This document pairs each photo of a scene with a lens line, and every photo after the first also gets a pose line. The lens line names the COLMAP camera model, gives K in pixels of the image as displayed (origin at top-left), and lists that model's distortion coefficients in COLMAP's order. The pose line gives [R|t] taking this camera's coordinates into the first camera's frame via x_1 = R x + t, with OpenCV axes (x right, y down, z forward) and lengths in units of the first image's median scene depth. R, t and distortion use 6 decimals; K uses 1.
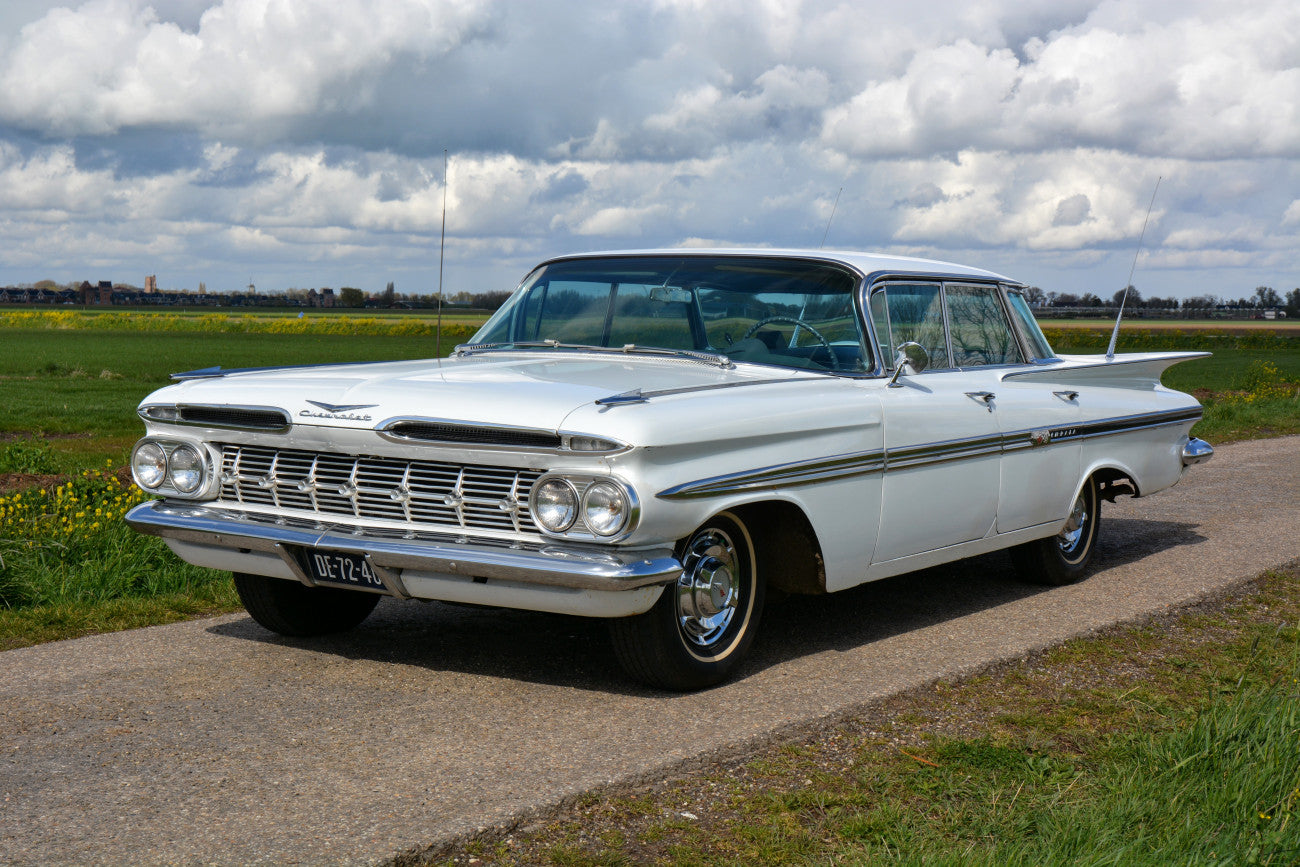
lens RADIAL K [[1917.5, 0, 759.3], [0, 1917.5, 429.8], [0, 0, 1]] dist [0.097347, 0.140018]
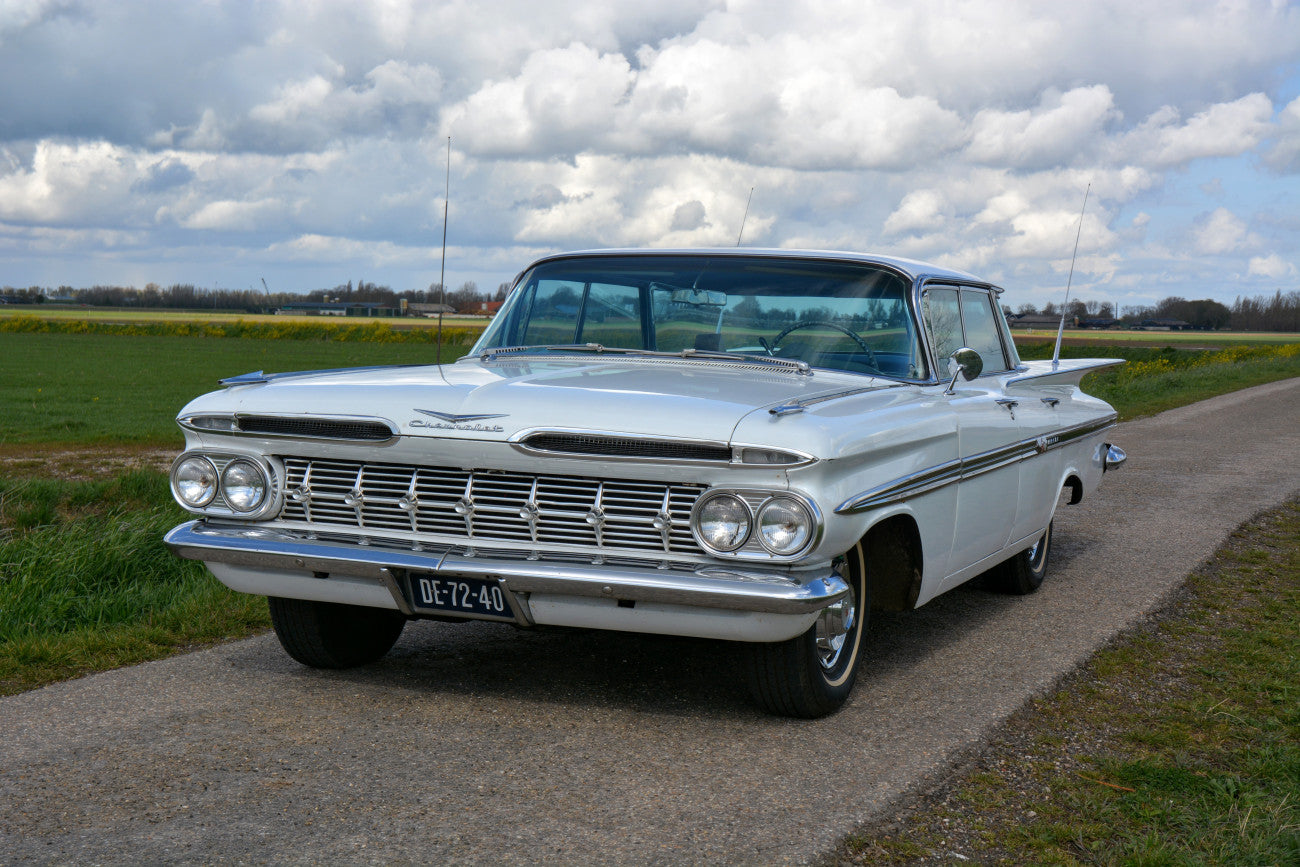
lens RADIAL K [[1917.5, 0, 759.3], [0, 1917.5, 429.8], [0, 0, 1]] dist [0.097347, 0.140018]
pose [[0.980156, -0.001764, 0.198218, -0.236102], [0.001985, 0.999998, -0.000915, -0.004129], [-0.198216, 0.001291, 0.980158, 0.075308]]
